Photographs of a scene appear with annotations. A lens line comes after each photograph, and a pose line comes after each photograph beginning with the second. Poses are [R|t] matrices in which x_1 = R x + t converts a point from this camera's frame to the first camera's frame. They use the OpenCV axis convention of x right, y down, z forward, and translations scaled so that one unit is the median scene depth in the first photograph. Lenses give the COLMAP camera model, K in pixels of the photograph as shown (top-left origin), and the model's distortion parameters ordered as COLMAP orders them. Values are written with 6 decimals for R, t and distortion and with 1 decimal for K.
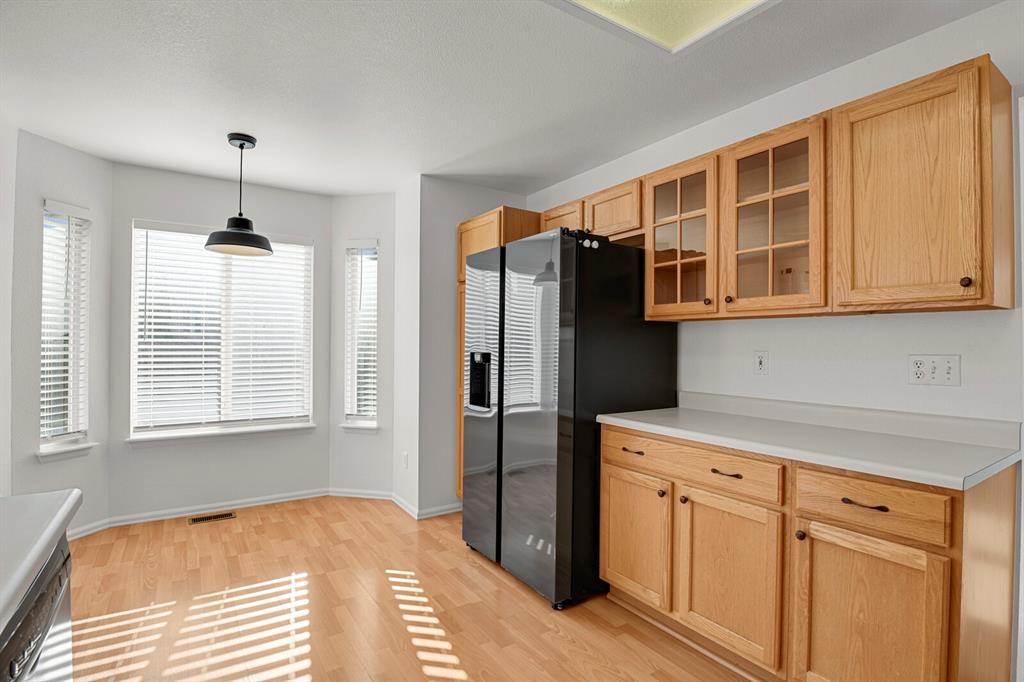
lens RADIAL K [[495.8, 0, 529.1], [0, 495.8, 339.1], [0, 0, 1]] dist [-0.034576, -0.001935]
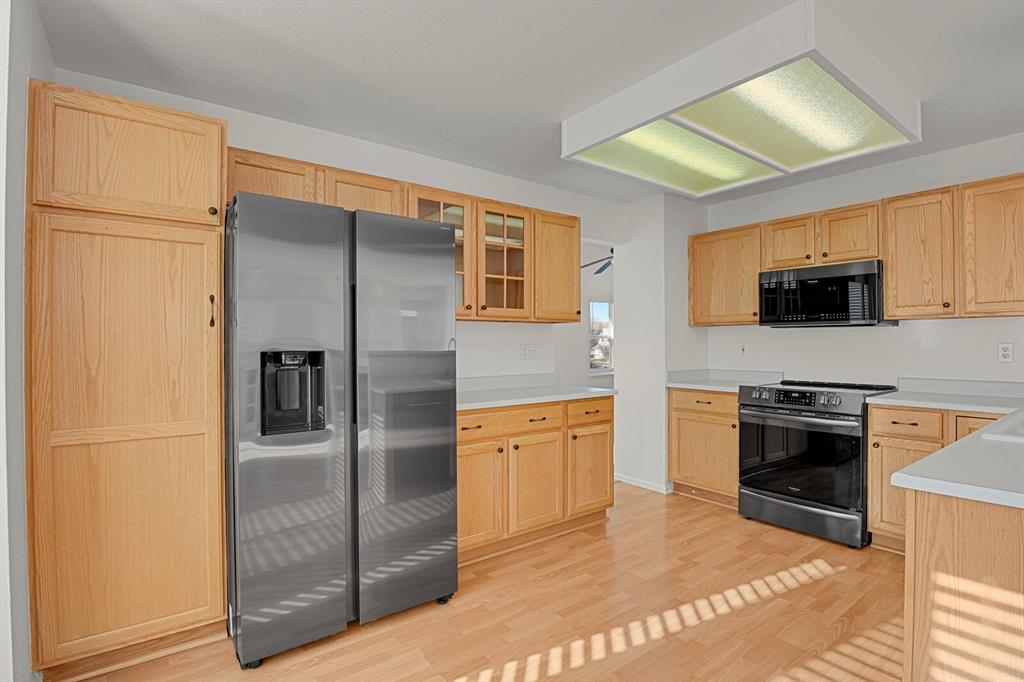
lens RADIAL K [[495.8, 0, 511.7], [0, 495.8, 341.4], [0, 0, 1]] dist [-0.034576, -0.001935]
pose [[-0.043726, -0.003836, 0.999036, -0.751527], [-0.007599, 0.999965, 0.003507, 0.008457], [-0.999015, -0.007438, -0.043754, 0.719979]]
